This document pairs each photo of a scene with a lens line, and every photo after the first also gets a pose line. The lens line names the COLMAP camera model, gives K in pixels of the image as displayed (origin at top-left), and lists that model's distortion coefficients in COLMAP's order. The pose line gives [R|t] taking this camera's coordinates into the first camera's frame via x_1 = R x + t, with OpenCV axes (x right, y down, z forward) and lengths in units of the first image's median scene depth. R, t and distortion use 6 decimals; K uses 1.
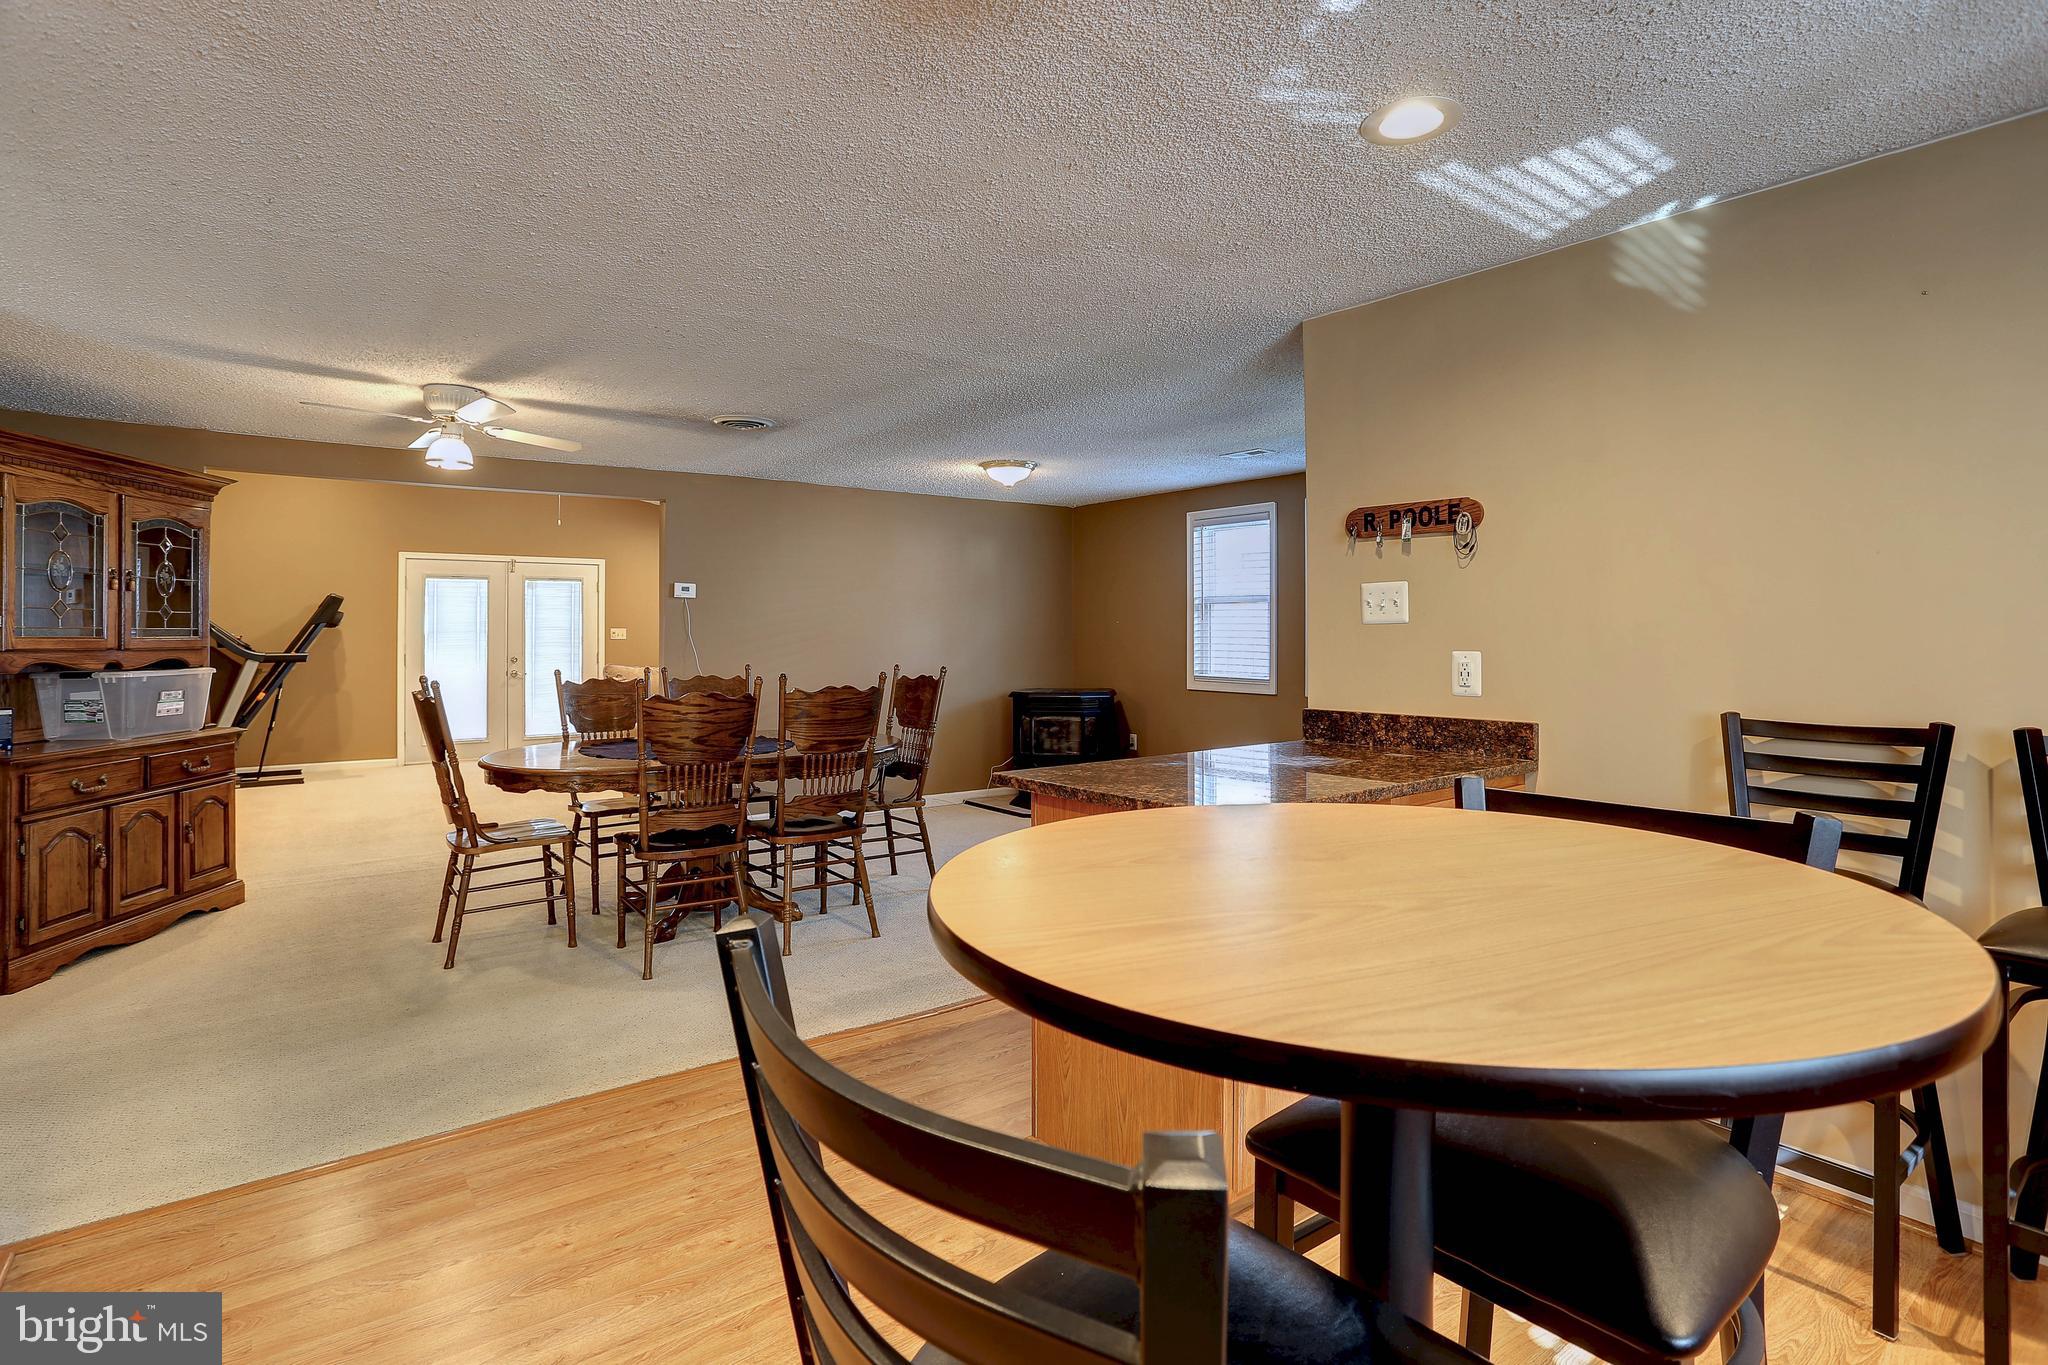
lens RADIAL K [[1011.7, 0, 1020.3], [0, 1011.7, 637.5], [0, 0, 1]] dist [-0.048477, 0.017681]
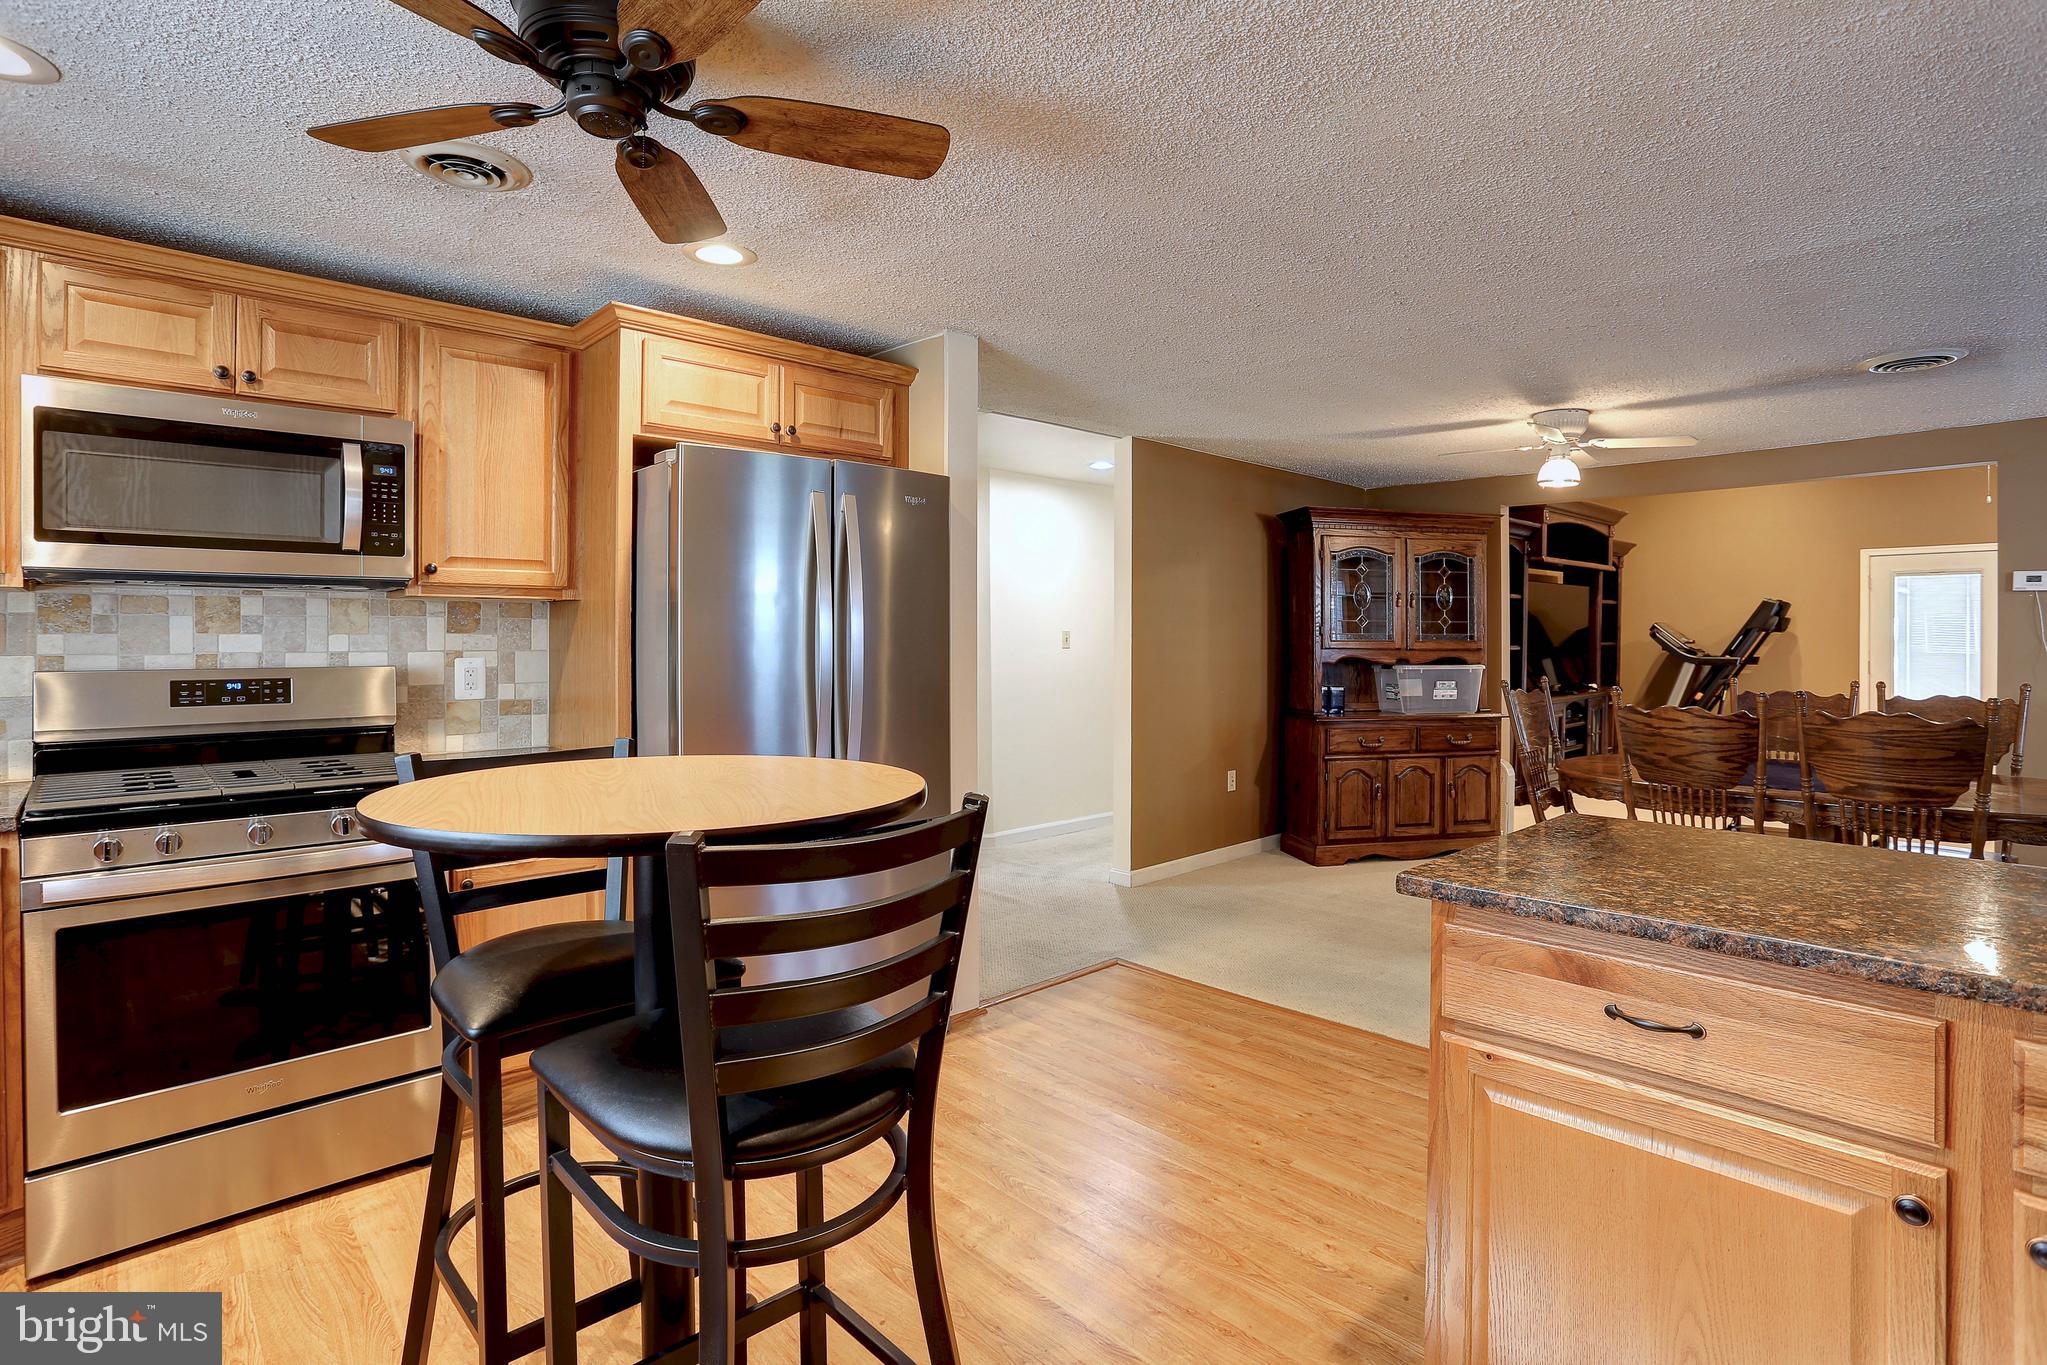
lens RADIAL K [[1021.5, 0, 1022.0], [0, 1021.5, 649.9], [0, 0, 1]] dist [-0.040910, 0.001369]
pose [[0.110816, 0.013765, -0.993746, 0.492436], [-0.005685, 0.999896, 0.013217, -0.002964], [0.993825, 0.004185, 0.110883, 0.321211]]
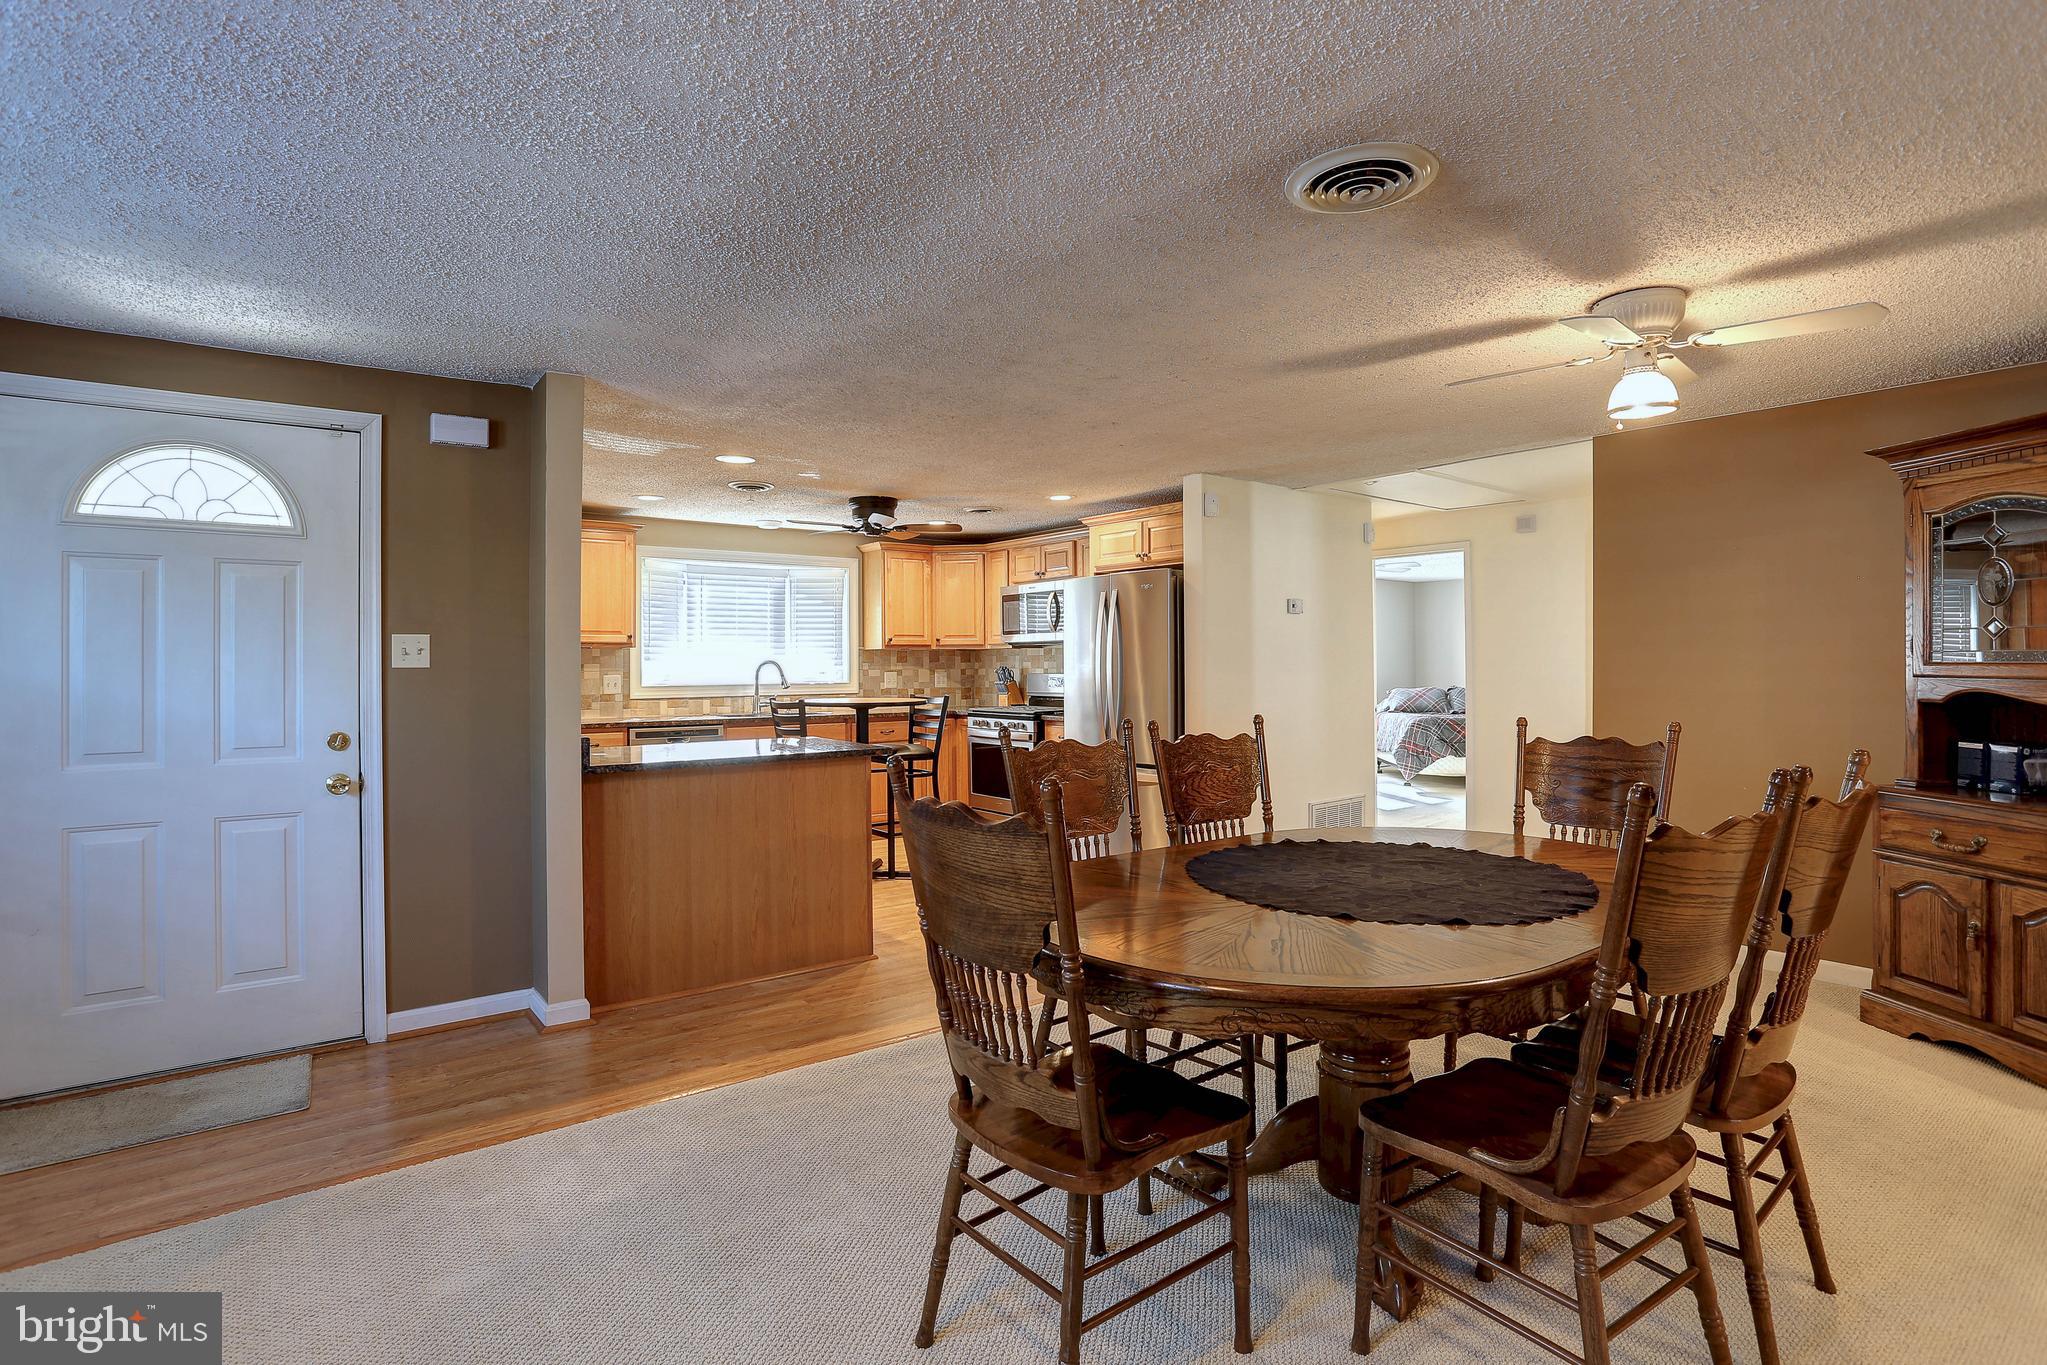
lens RADIAL K [[1002.5, 0, 993.3], [0, 1002.5, 679.5], [0, 0, 1]] dist [-0.035020, 0.000329]
pose [[-0.999905, 0.007304, 0.011713, -0.149860], [0.007560, 0.999729, 0.021999, -0.010579], [-0.011549, 0.022085, -0.999689, 1.833475]]
